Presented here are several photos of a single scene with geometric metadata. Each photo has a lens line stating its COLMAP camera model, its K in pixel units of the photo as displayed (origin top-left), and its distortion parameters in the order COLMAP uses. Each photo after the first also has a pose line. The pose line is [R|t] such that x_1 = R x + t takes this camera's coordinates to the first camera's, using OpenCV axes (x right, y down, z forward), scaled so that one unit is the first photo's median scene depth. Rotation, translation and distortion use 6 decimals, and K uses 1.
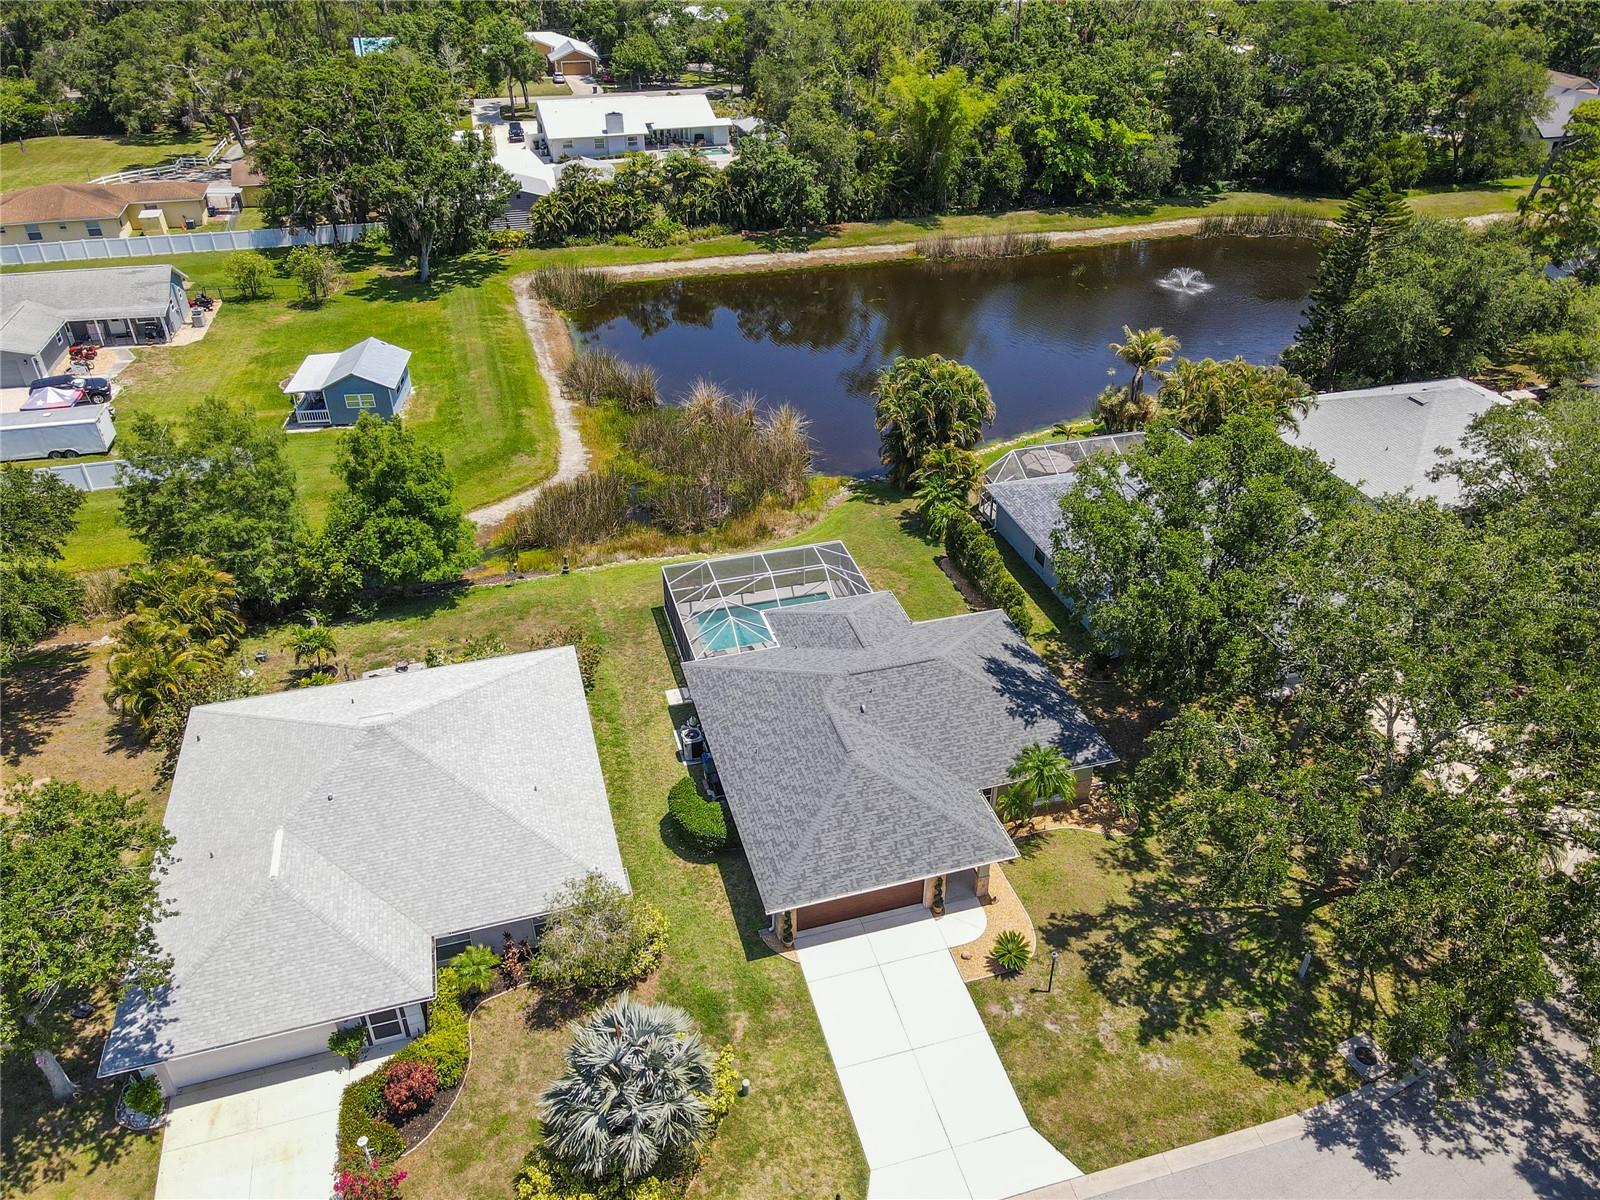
lens RADIAL K [[1172.6, 0, 819.7], [0, 1172.6, 575.8], [0, 0, 1]] dist [0.006859, 0.035596]
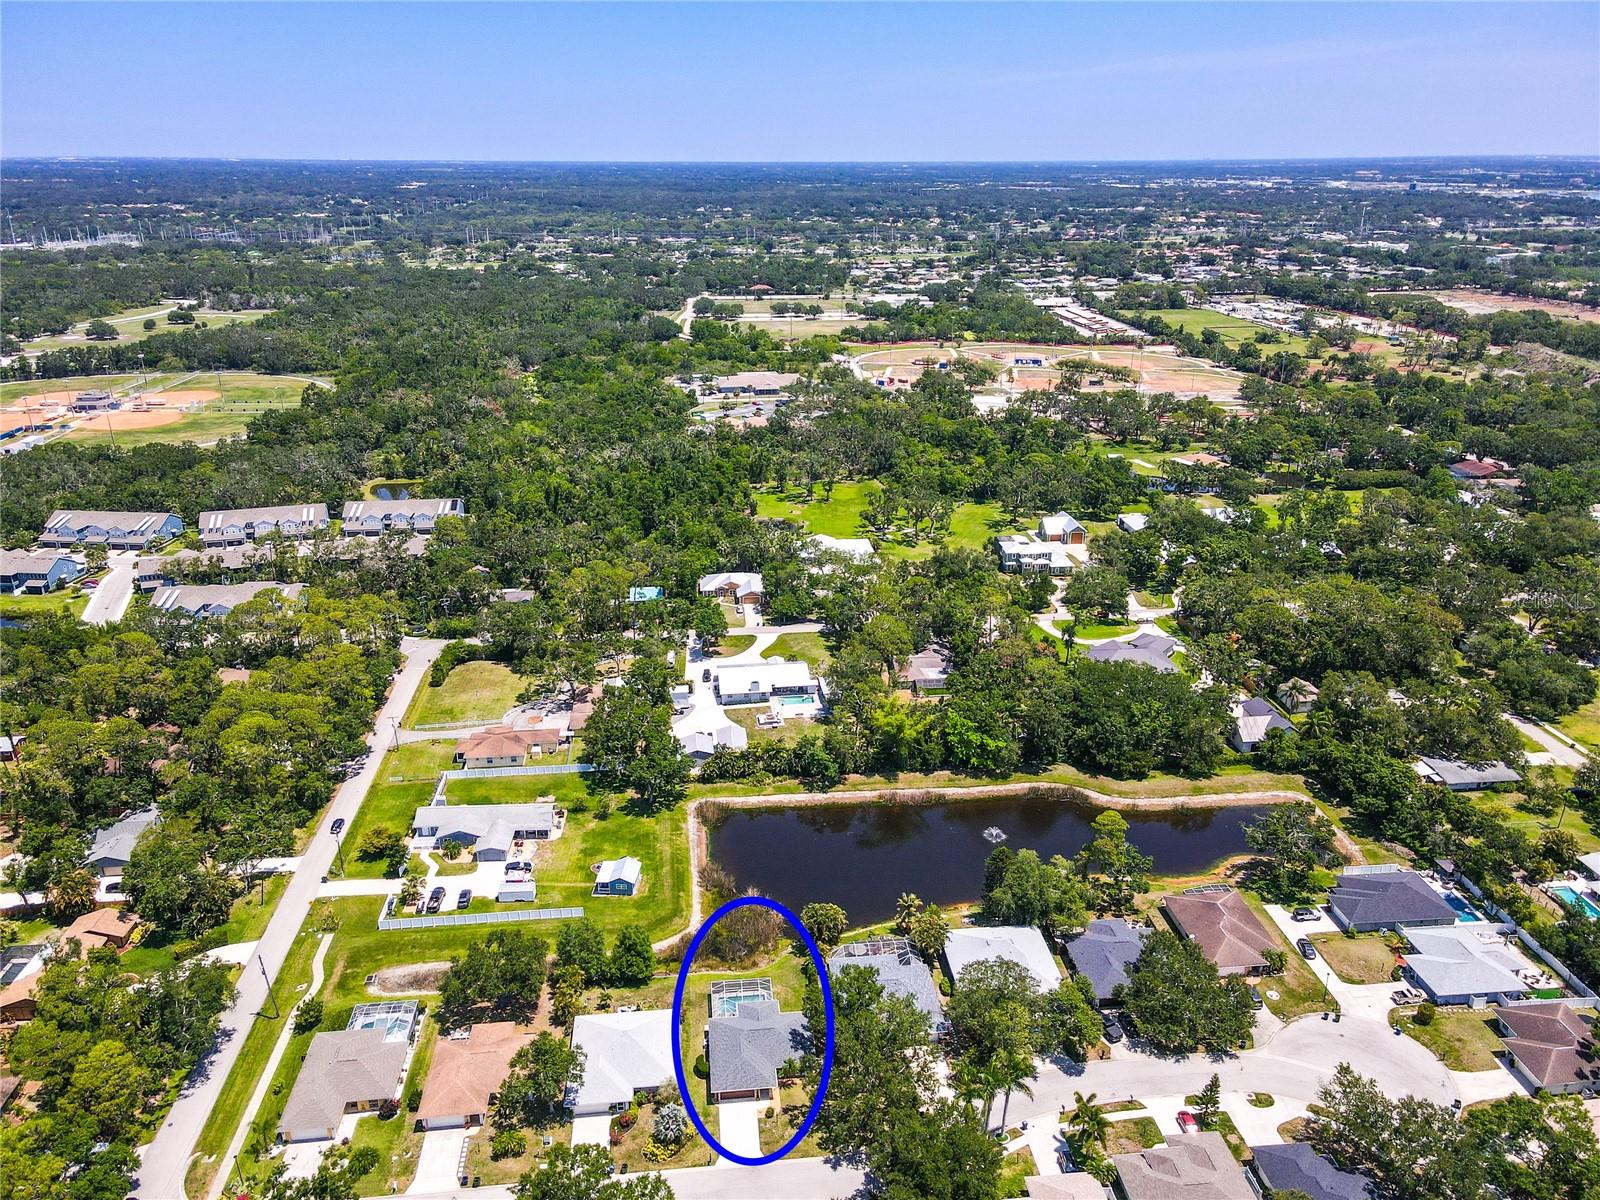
lens RADIAL K [[1172.6, 0, 805.9], [0, 1172.6, 598.0], [0, 0, 1]] dist [0.006859, 0.035596]
pose [[0.981766, 0.058729, -0.180796, 0.731012], [-0.092288, 0.978731, -0.183216, -0.541173], [0.166191, 0.196560, 0.966305, -2.583101]]
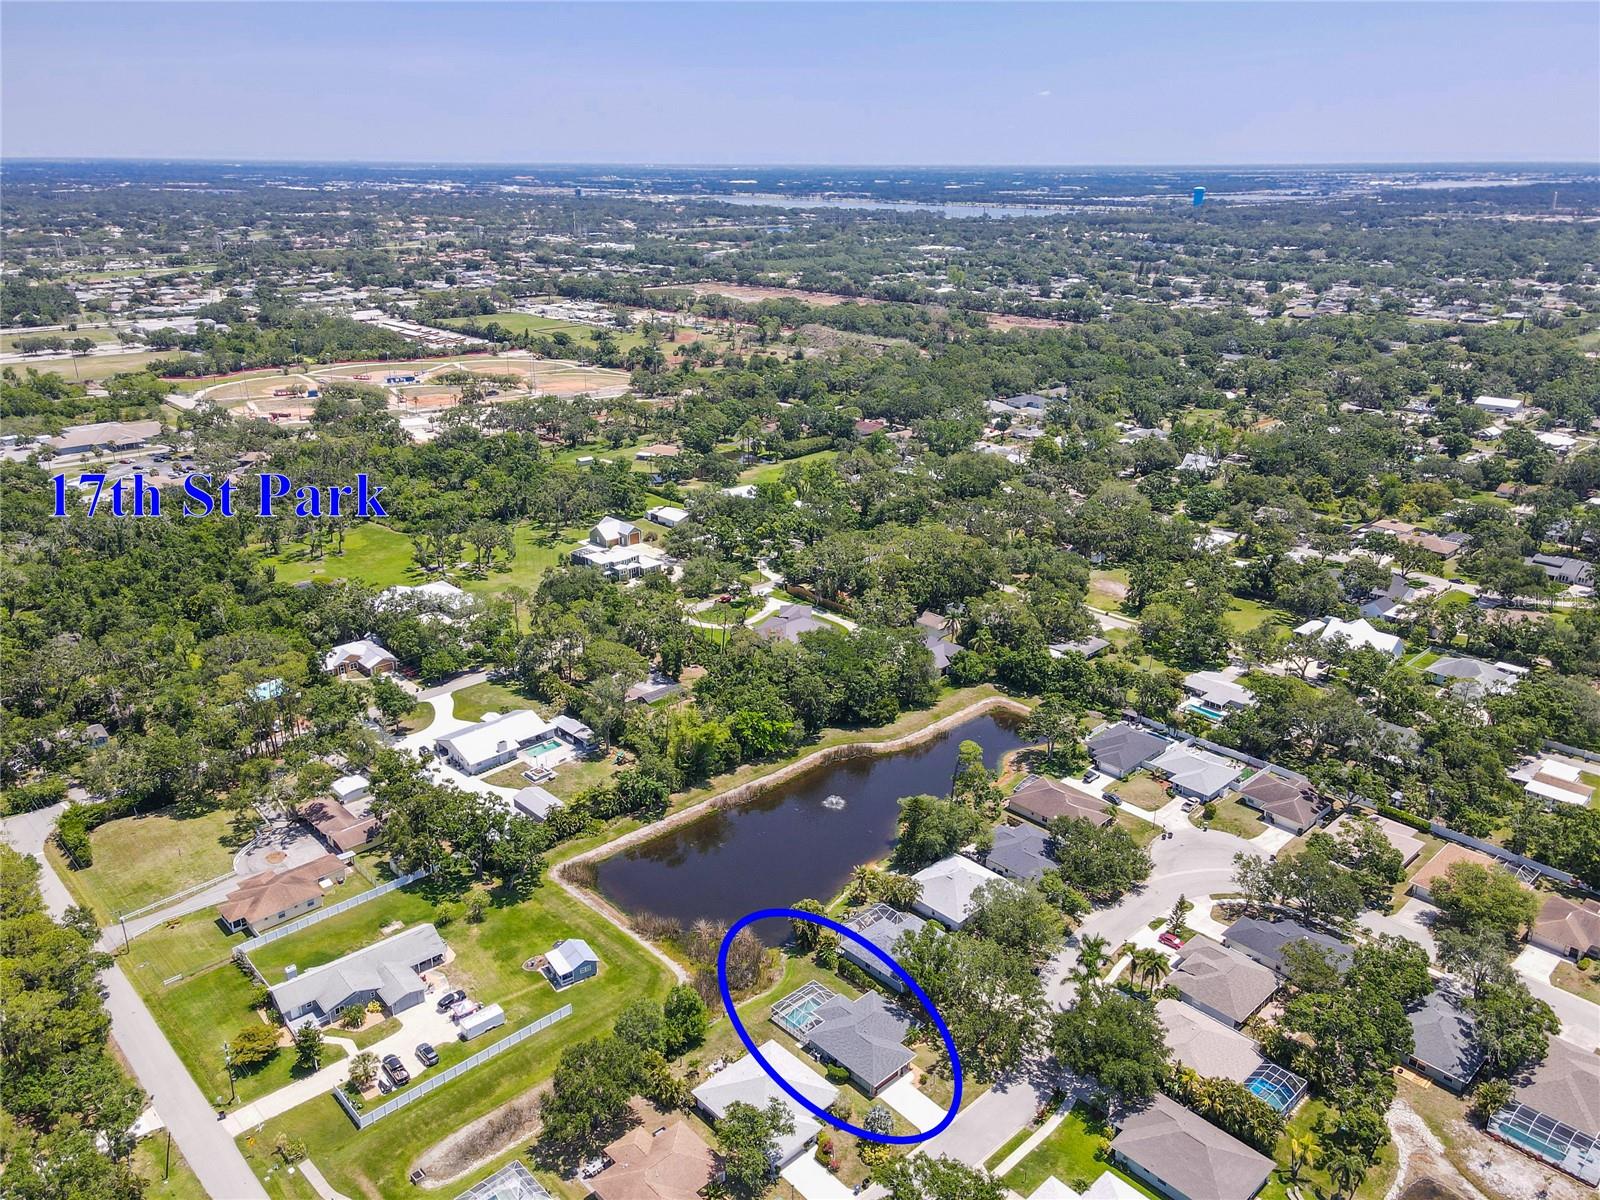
lens RADIAL K [[1172.6, 0, 809.4], [0, 1172.6, 610.6], [0, 0, 1]] dist [0.006859, 0.035596]
pose [[0.891573, -0.165725, 0.421465, -1.418654], [0.239529, 0.962377, -0.128284, -0.714006], [-0.384349, 0.215328, 0.897725, -2.508090]]
